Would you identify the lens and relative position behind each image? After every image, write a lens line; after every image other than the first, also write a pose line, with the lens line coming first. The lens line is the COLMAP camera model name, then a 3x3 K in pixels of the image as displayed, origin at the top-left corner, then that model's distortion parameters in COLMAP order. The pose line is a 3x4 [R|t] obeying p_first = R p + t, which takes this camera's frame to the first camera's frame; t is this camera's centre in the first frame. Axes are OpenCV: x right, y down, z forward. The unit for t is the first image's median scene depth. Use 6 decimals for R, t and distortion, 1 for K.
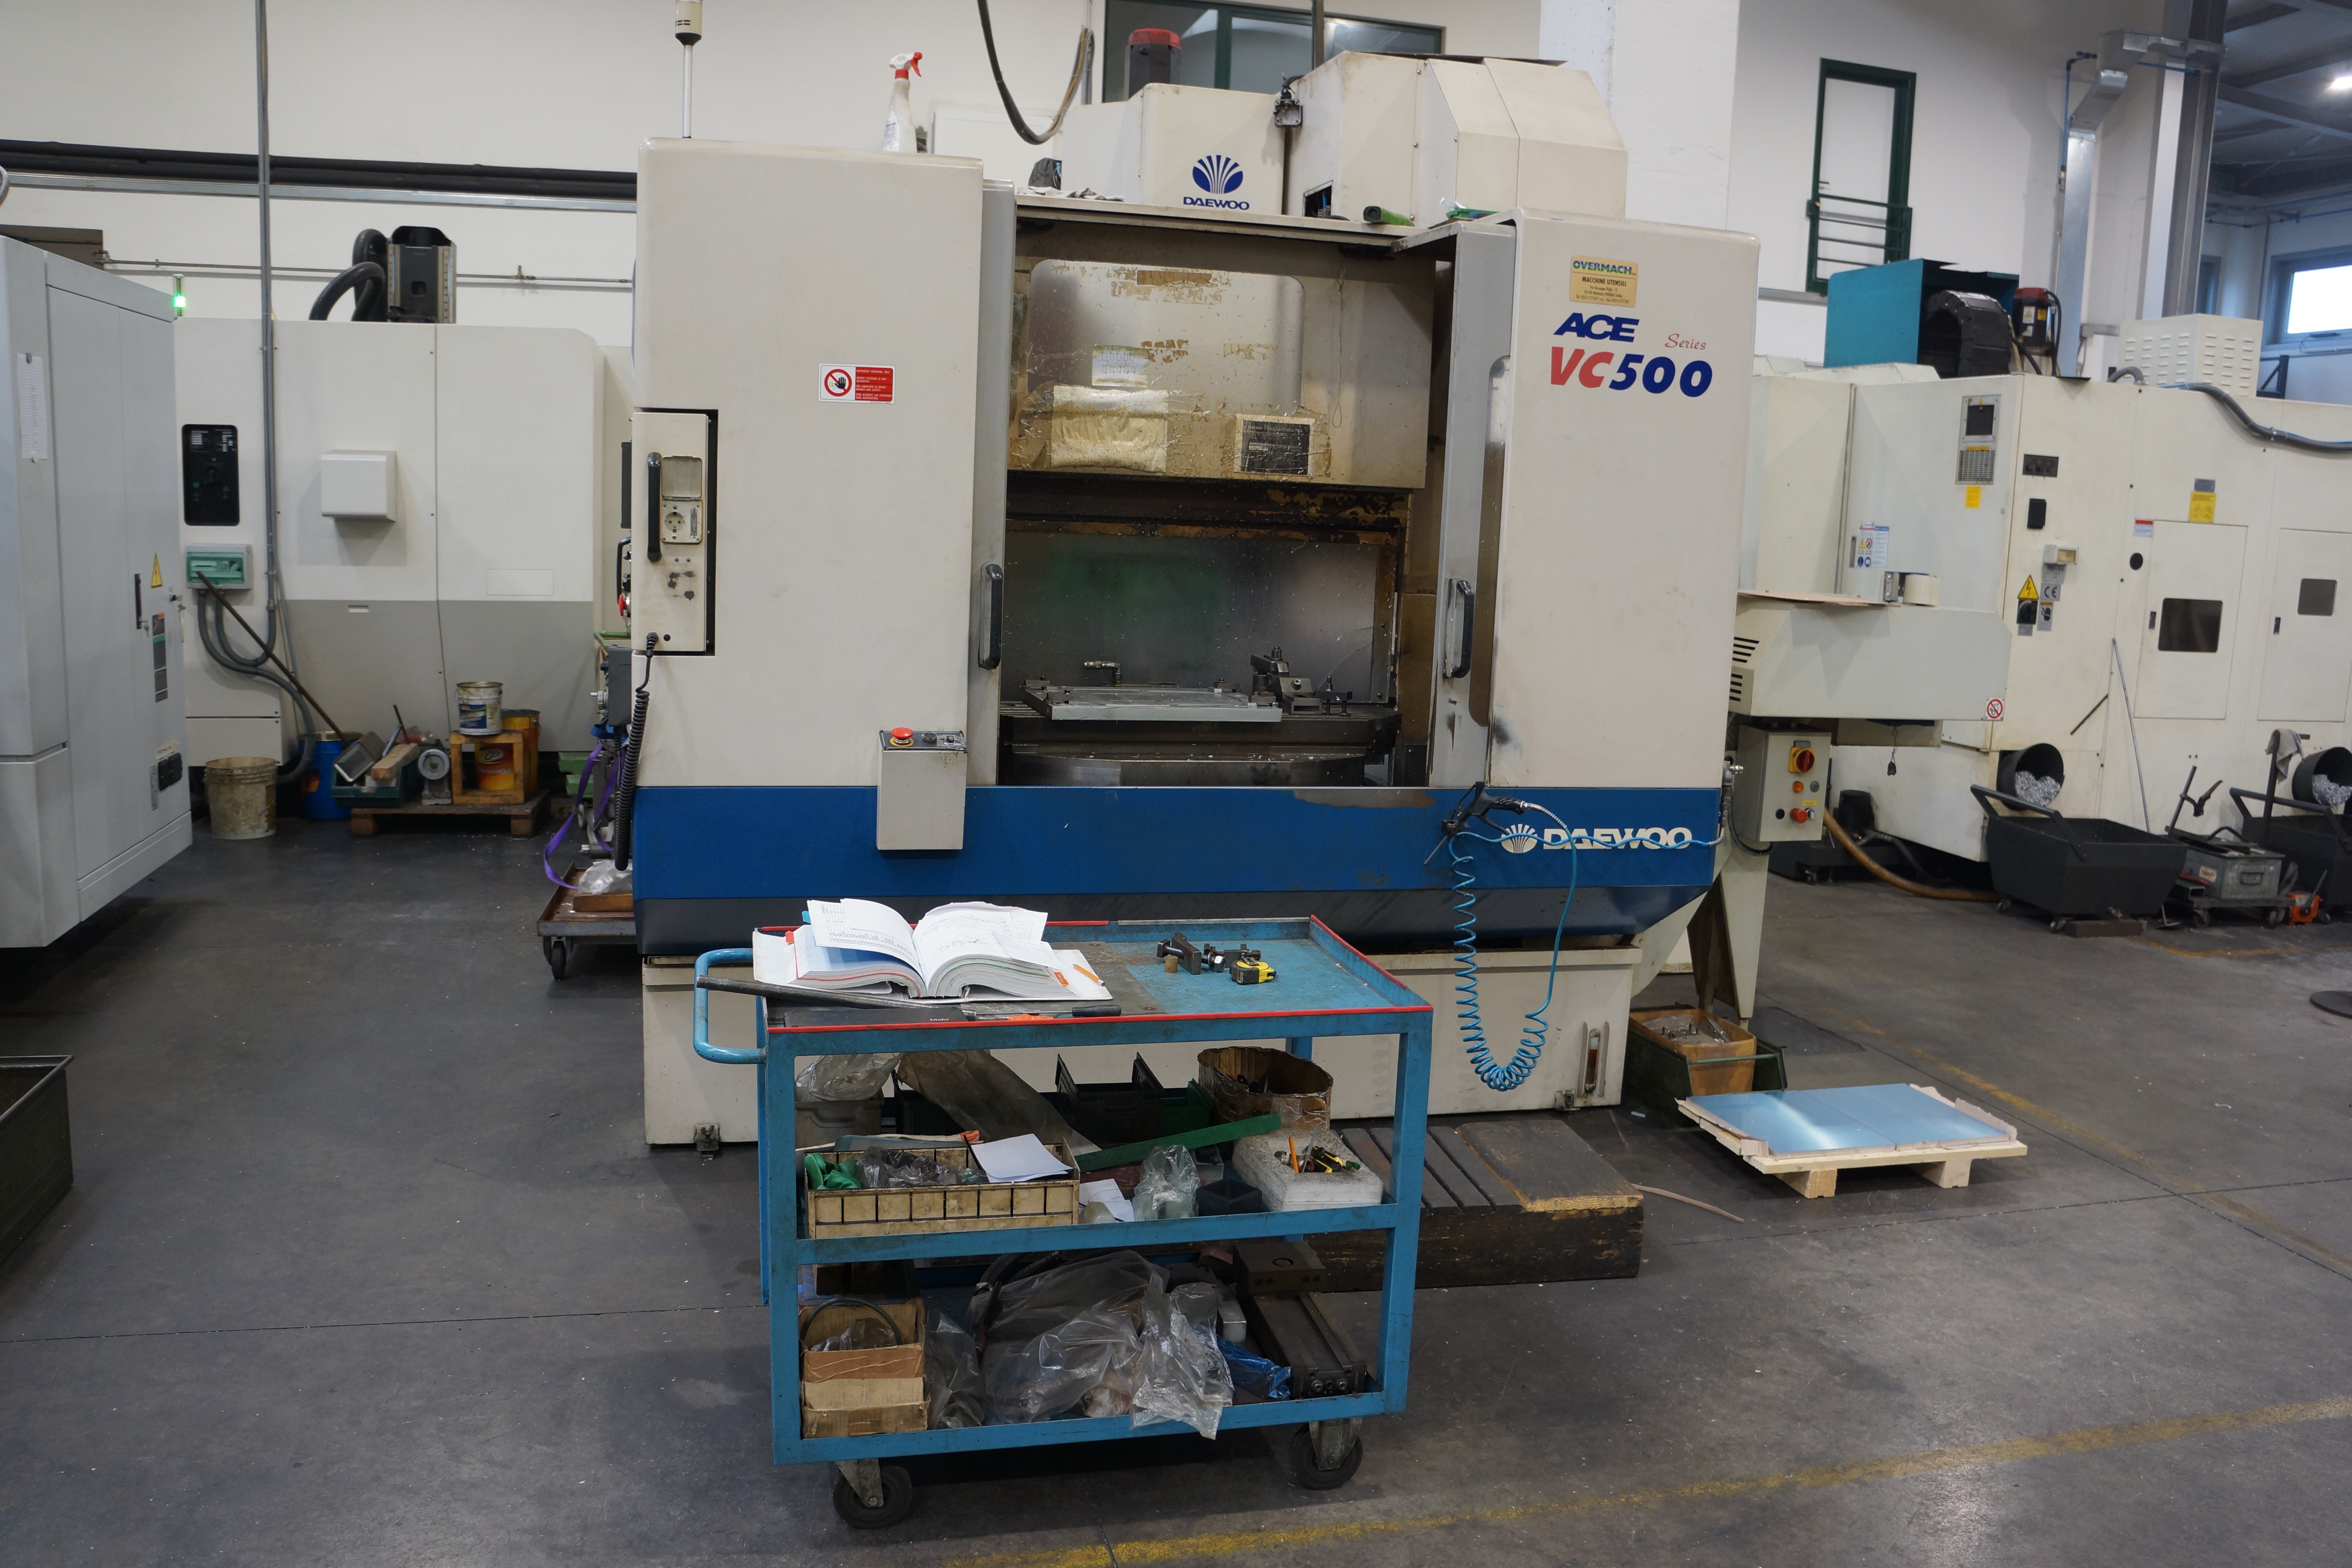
lens RADIAL K [[1872.0, 0, 1175.5], [0, 1872.0, 797.9], [0, 0, 1]] dist [-0.172368, 0.125643]
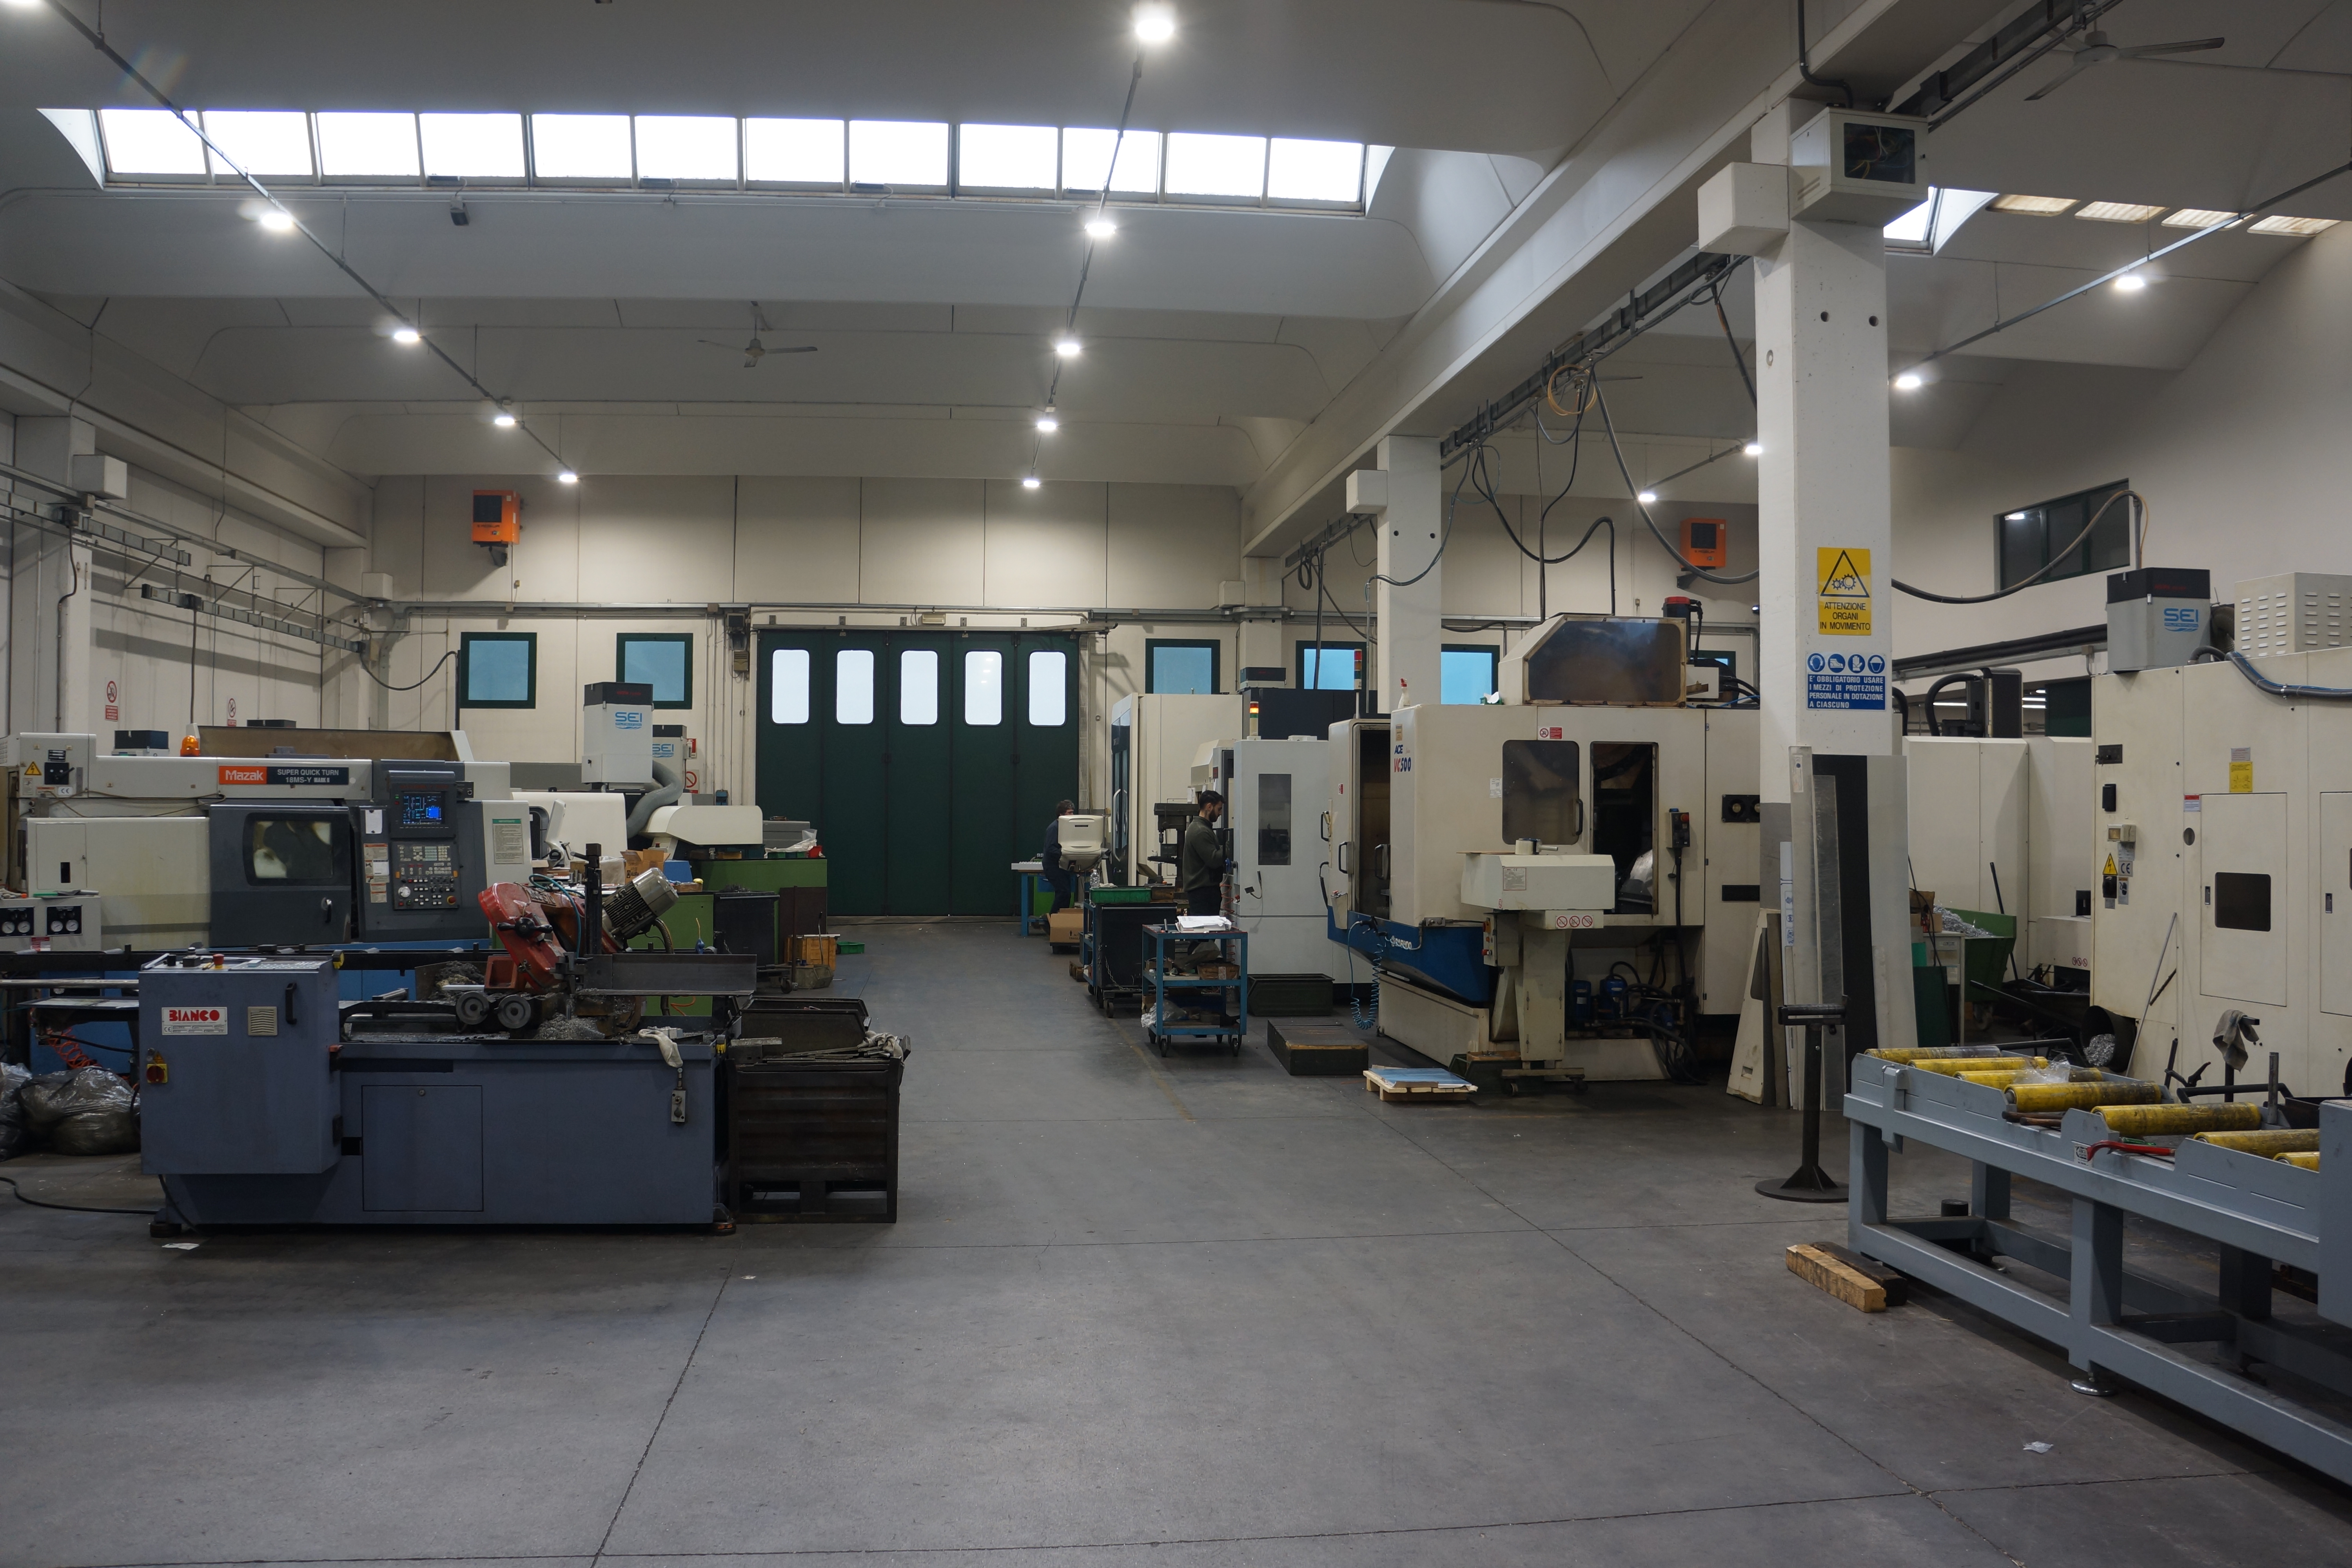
lens RADIAL K [[1872.0, 0, 1178.0], [0, 1872.0, 784.7], [0, 0, 1]] dist [-0.172368, 0.125643]
pose [[-0.114297, -0.061084, -0.991567, 1.603527], [-0.179028, 0.983034, -0.039922, -0.018790], [0.977182, 0.172955, -0.123293, 0.567136]]
